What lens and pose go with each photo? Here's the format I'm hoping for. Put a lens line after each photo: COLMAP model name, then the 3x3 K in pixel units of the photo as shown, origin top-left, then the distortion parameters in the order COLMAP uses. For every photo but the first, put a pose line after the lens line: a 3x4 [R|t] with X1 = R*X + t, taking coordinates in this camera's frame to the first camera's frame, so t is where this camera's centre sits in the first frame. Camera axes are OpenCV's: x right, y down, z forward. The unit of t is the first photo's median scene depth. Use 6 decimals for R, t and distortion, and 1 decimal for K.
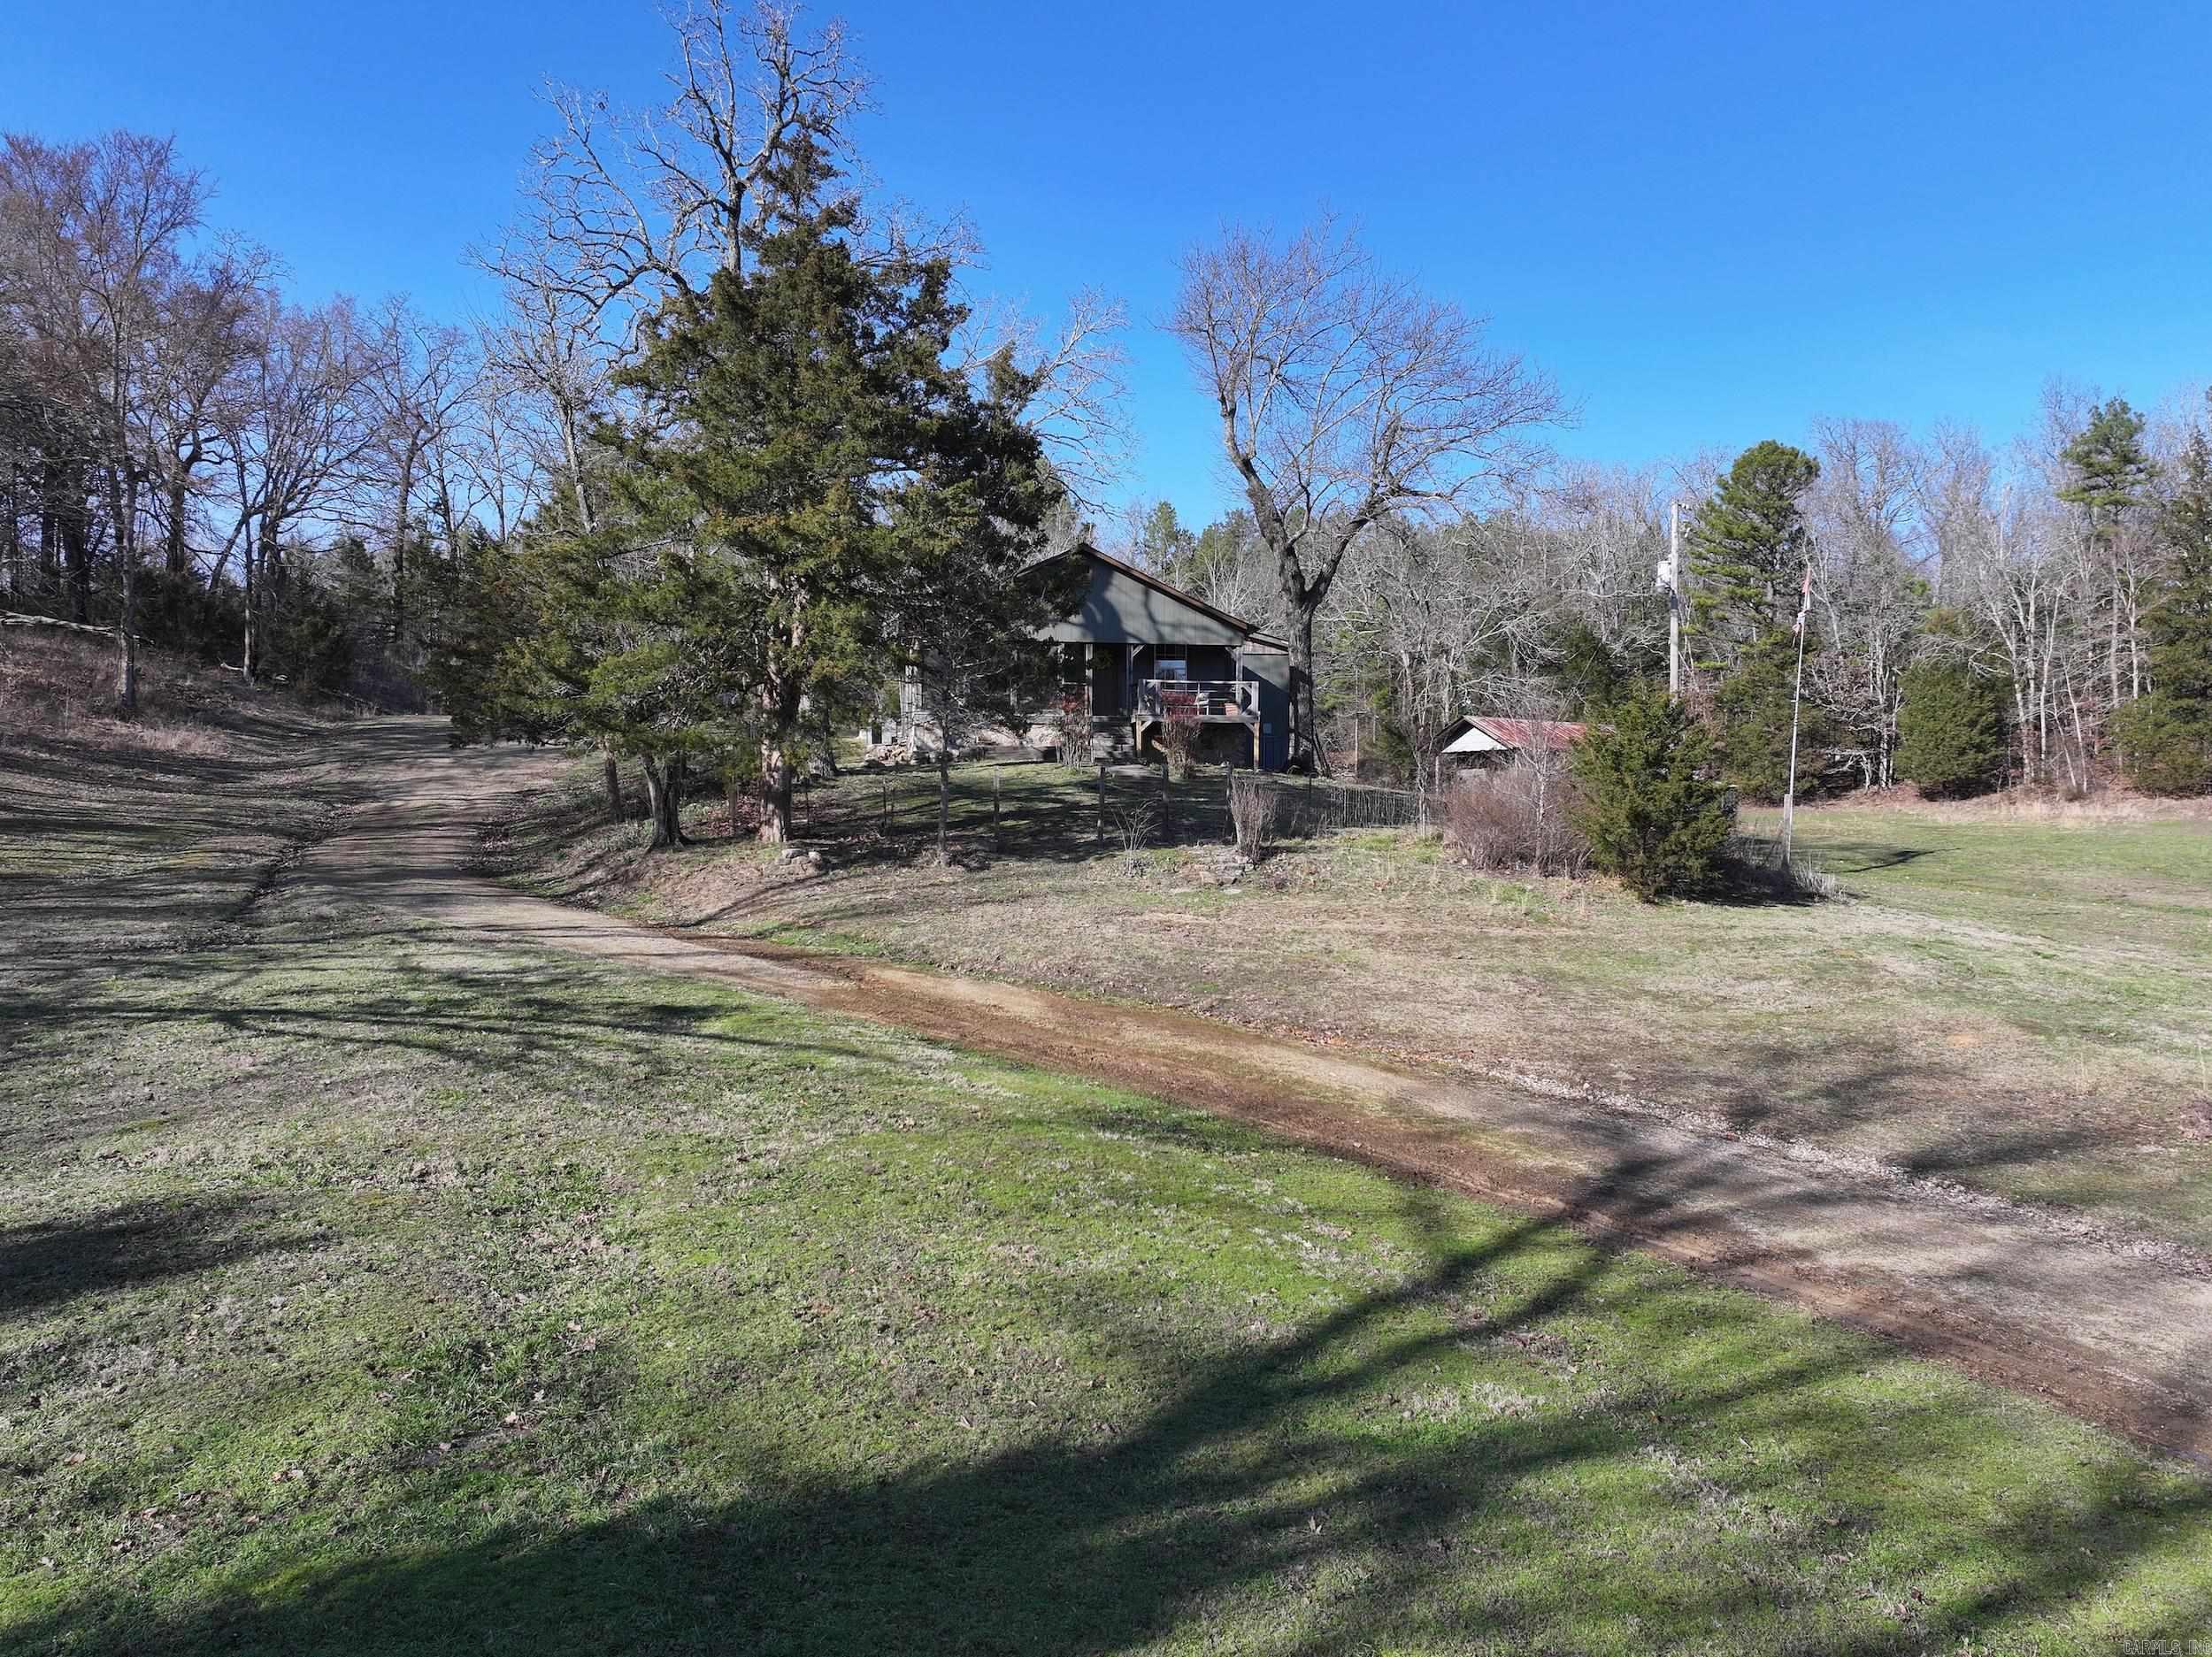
lens RADIAL K [[1739.9, 0, 1106.0], [0, 1739.9, 828.5], [0, 0, 1]] dist [0.009758, -0.008869]
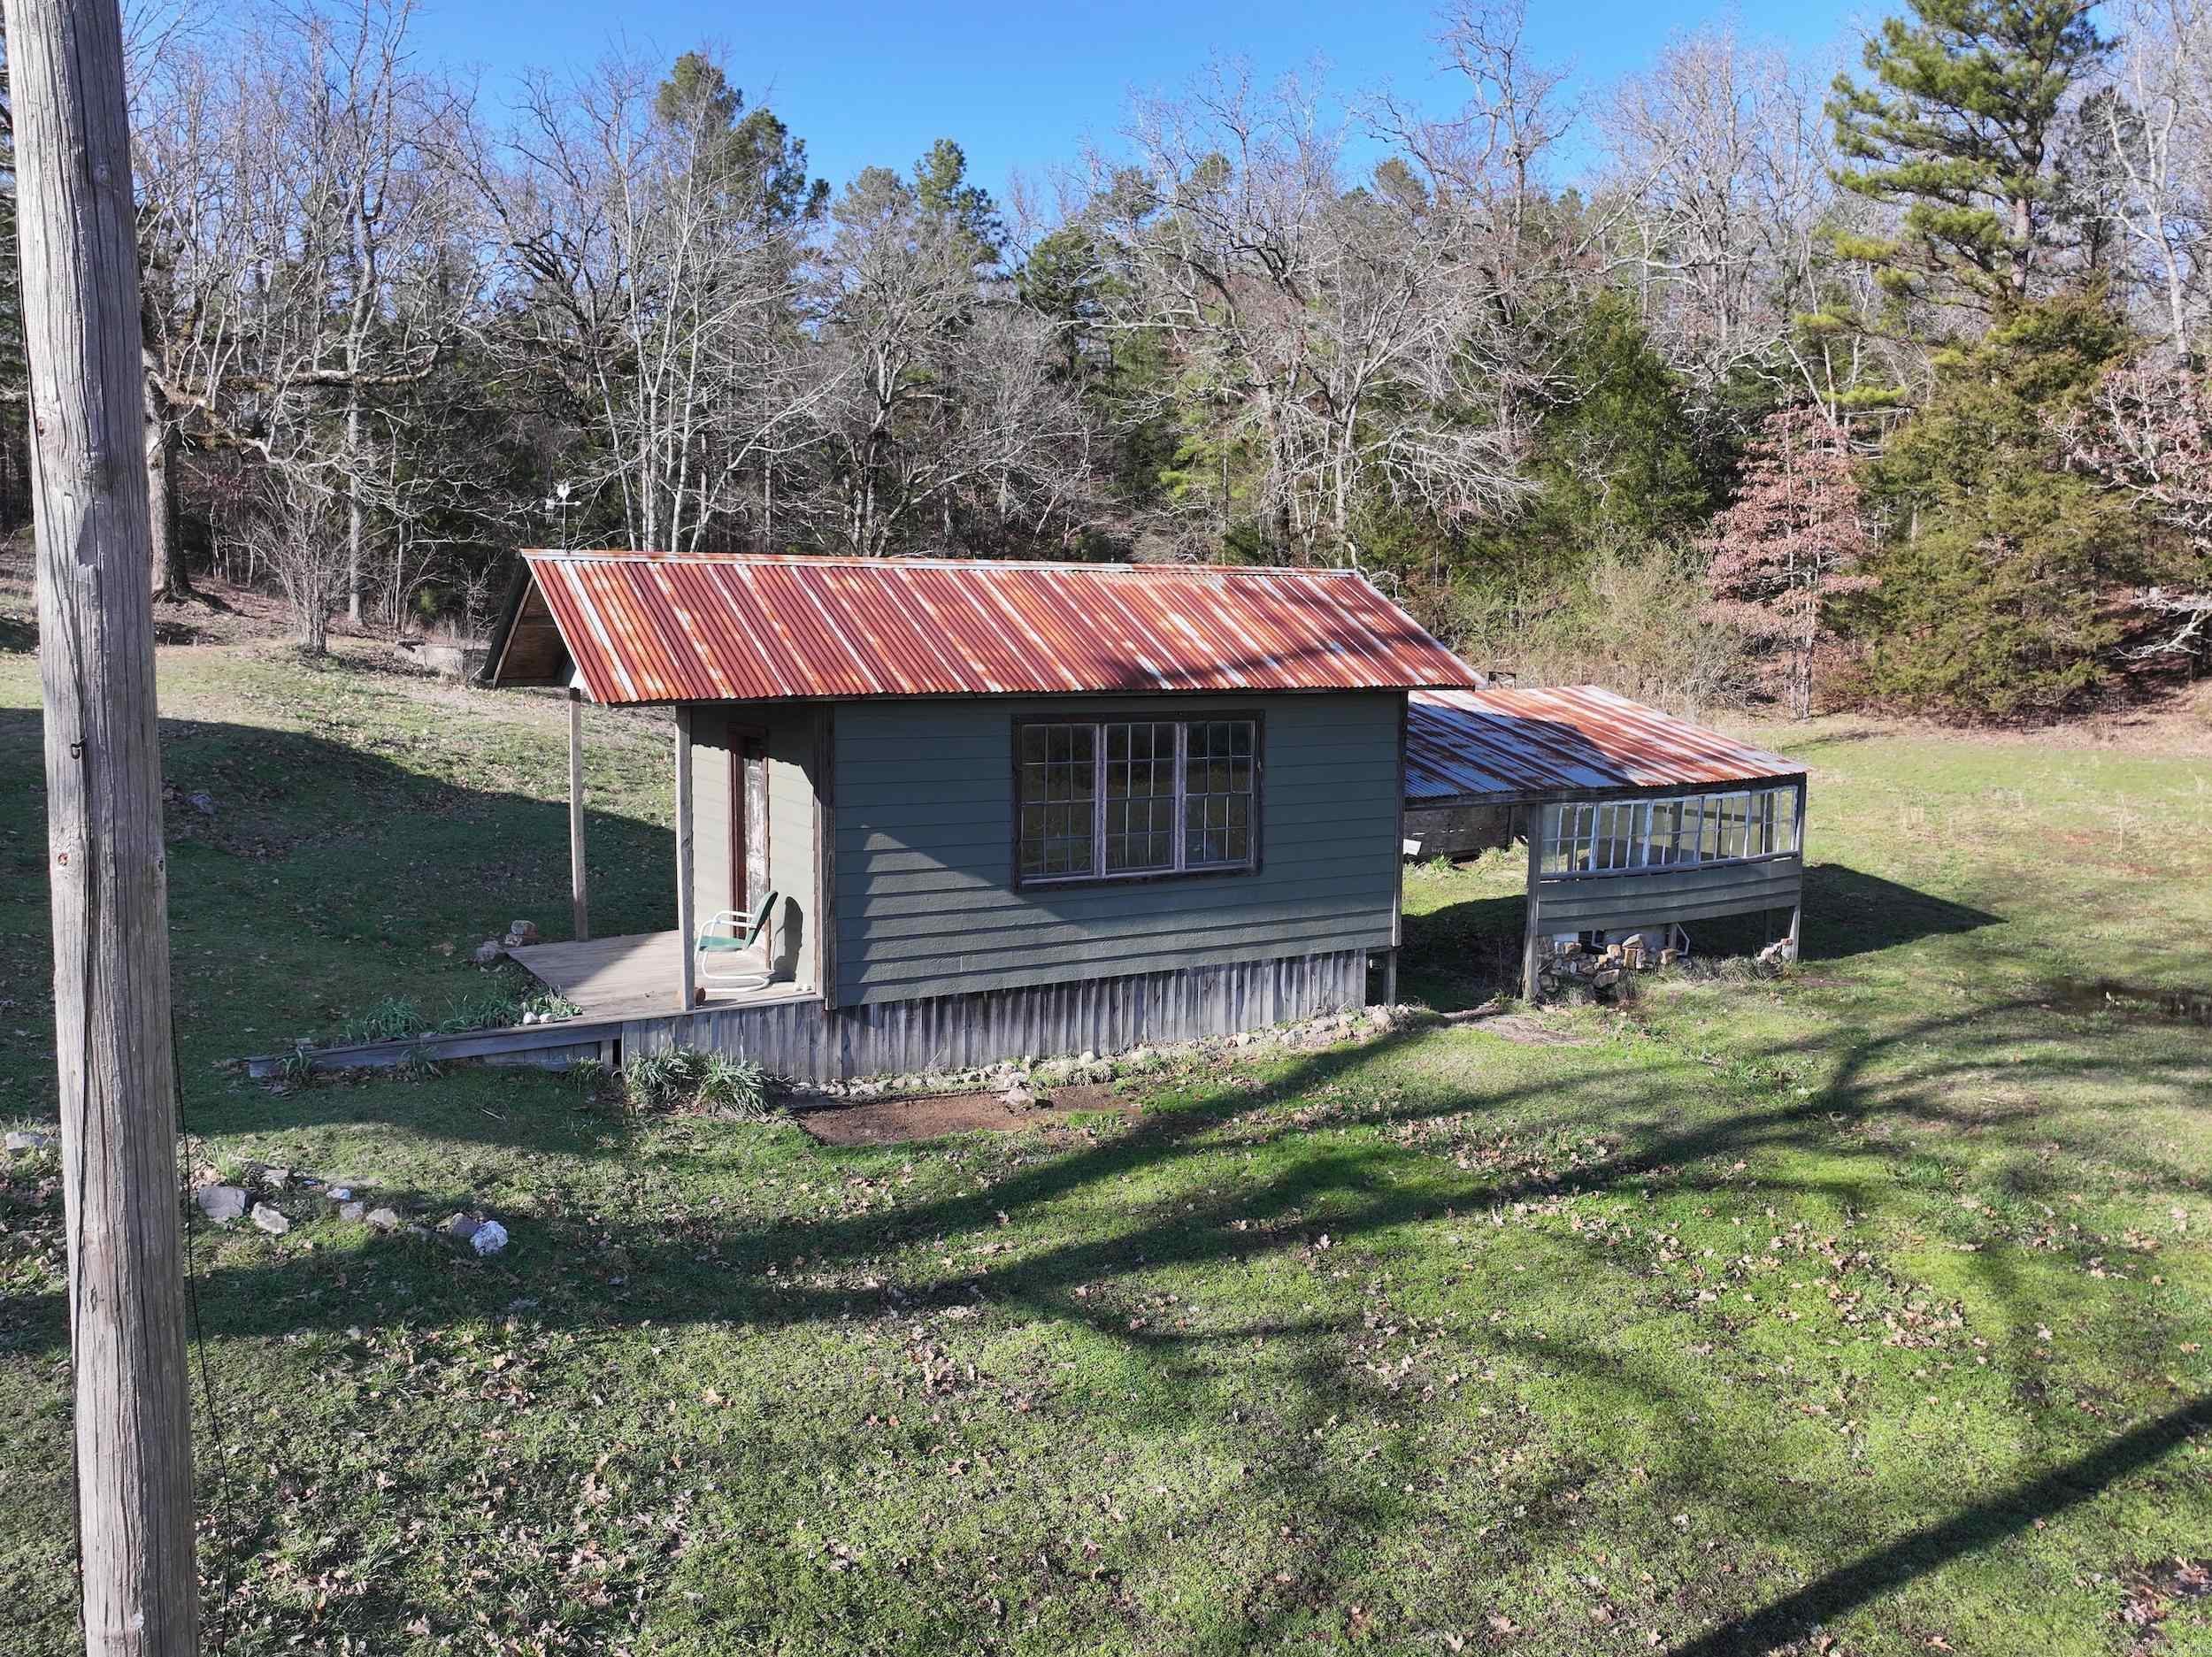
lens RADIAL K [[1733.6, 0, 1104.3], [0, 1733.6, 834.2], [0, 0, 1]] dist [0.009830, -0.000377]
pose [[0.991070, 0.018550, -0.132045, 0.405016], [-0.001834, 0.992079, 0.125599, -0.072295], [0.133329, -0.124235, 0.983254, 0.987850]]
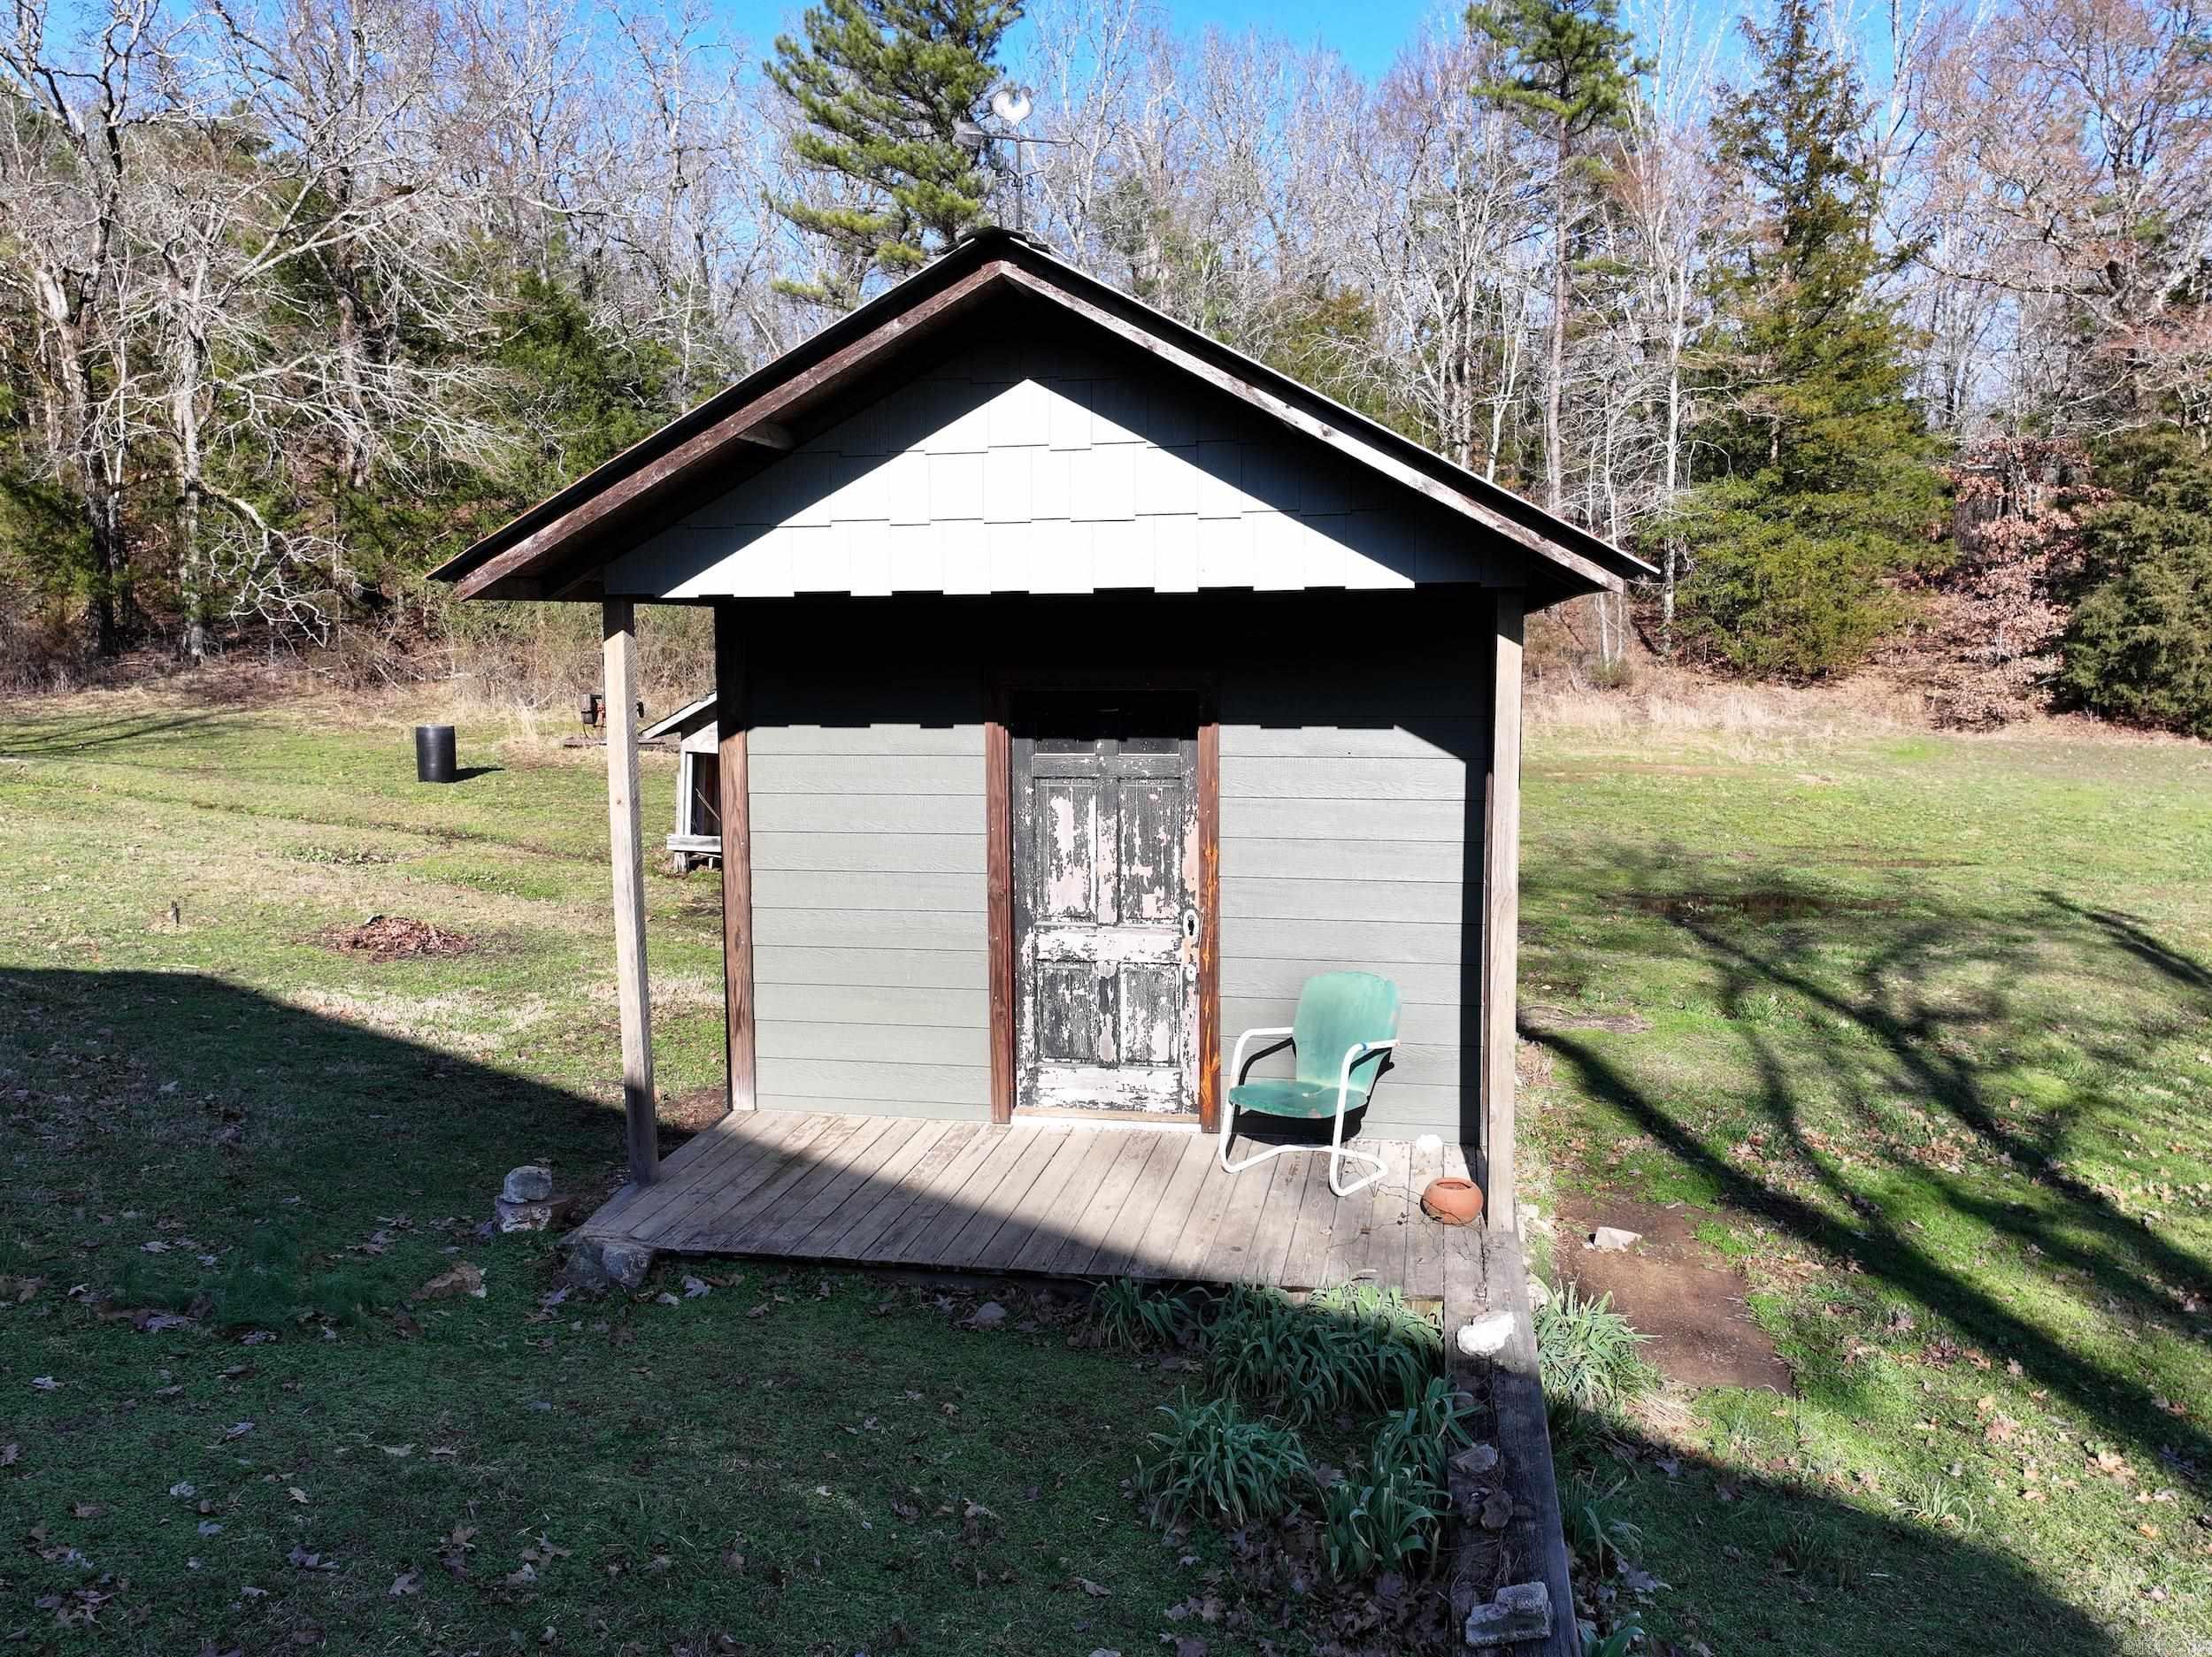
lens RADIAL K [[1733.6, 0, 1104.3], [0, 1733.6, 834.2], [0, 0, 1]] dist [0.009830, -0.000377]
pose [[0.751452, -0.079581, 0.654971, 0.183339], [0.004518, 0.993297, 0.115505, -0.054416], [-0.659772, -0.083837, 0.746774, 1.179503]]
